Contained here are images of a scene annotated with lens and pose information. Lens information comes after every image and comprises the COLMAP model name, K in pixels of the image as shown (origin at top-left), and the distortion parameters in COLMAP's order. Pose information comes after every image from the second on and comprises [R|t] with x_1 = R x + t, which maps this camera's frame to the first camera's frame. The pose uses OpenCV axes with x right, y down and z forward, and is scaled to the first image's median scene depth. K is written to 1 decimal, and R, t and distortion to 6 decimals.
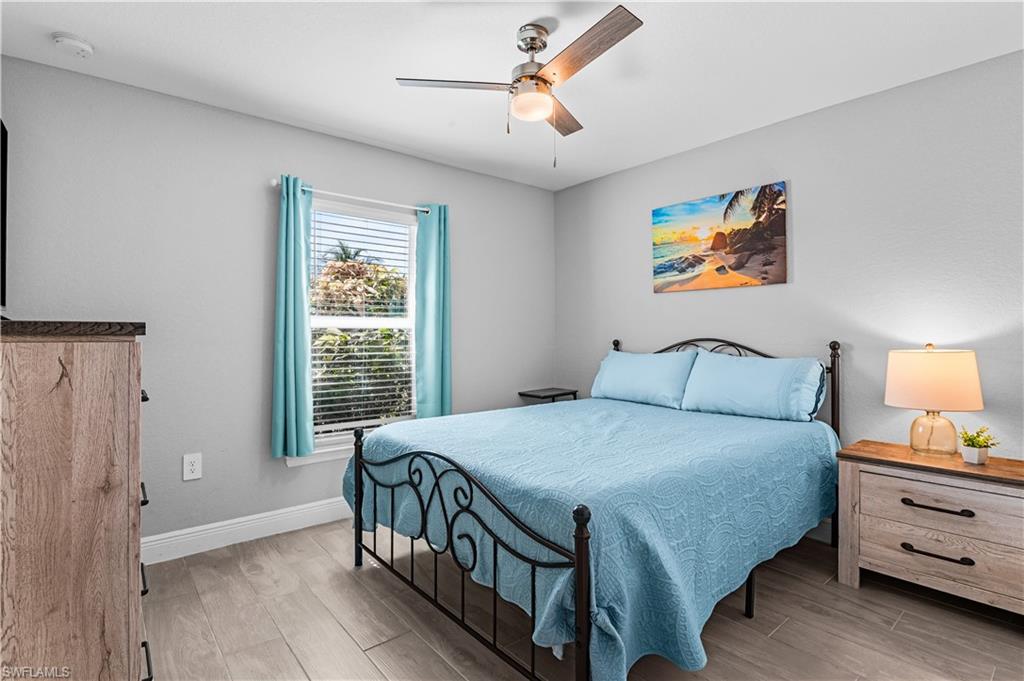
lens RADIAL K [[499.4, 0, 512.3], [0, 499.4, 328.2], [0, 0, 1]] dist [-0.001292, 0.000131]
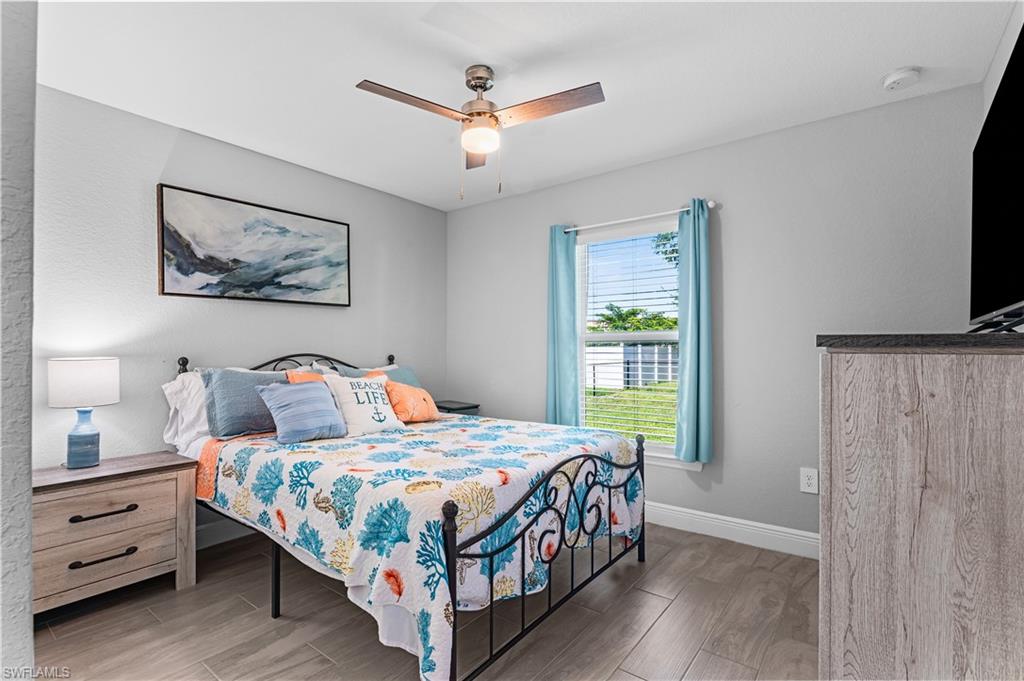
lens RADIAL K [[468.8, 0, 531.2], [0, 468.8, 347.0], [0, 0, 1]] dist [0.000237, -0.000144]
pose [[-0.241170, 0.002292, 0.970480, -0.719914], [-0.014752, 0.999873, -0.006027, 0.006922], [-0.970371, -0.015770, -0.241106, 0.847865]]
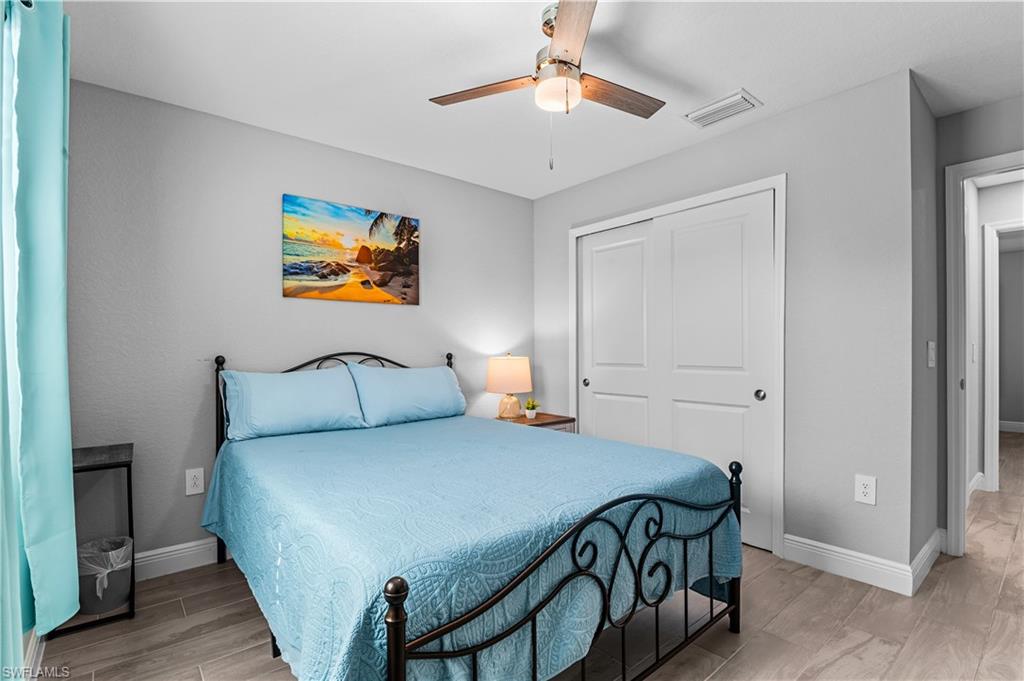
lens RADIAL K [[469.9, 0, 507.8], [0, 469.9, 351.4], [0, 0, 1]] dist [-0.003327, -0.000238]
pose [[0.011634, -0.009123, 0.999891, -0.559588], [-0.009101, 0.999916, 0.009229, 0.008853], [-0.999891, -0.009207, 0.011550, 0.740453]]
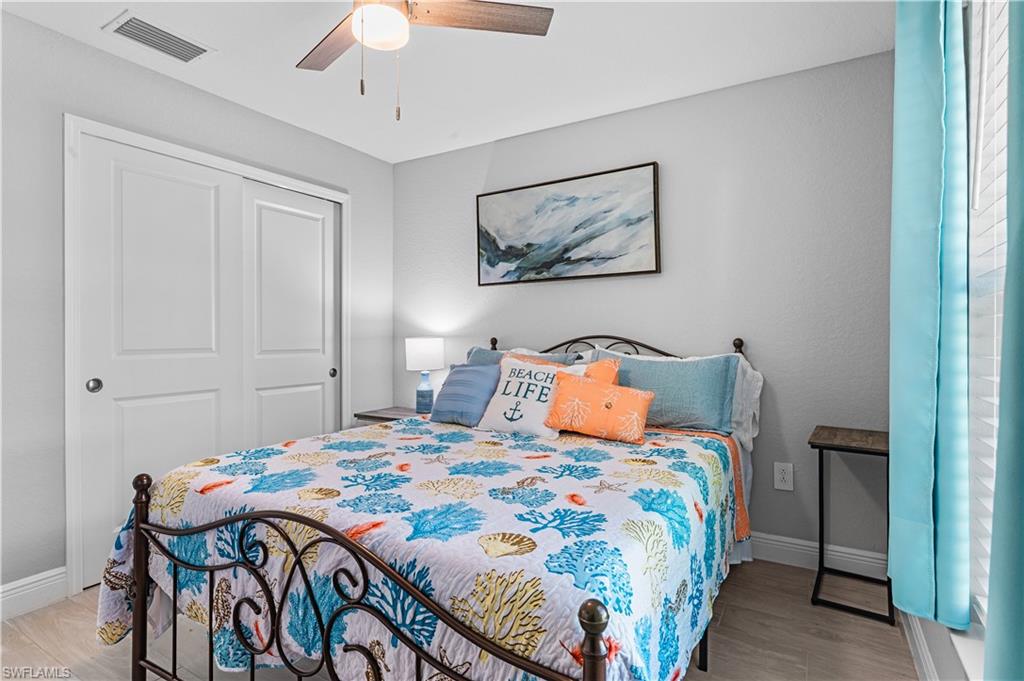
lens RADIAL K [[540.6, 0, 507.8], [0, 540.6, 331.1], [0, 0, 1]] dist [0.034662, -0.000058]
pose [[0.947548, -0.003659, 0.319594, -0.075728], [-0.000285, 0.999924, 0.012293, 0.001959], [-0.319614, -0.011740, 0.947475, 0.158235]]
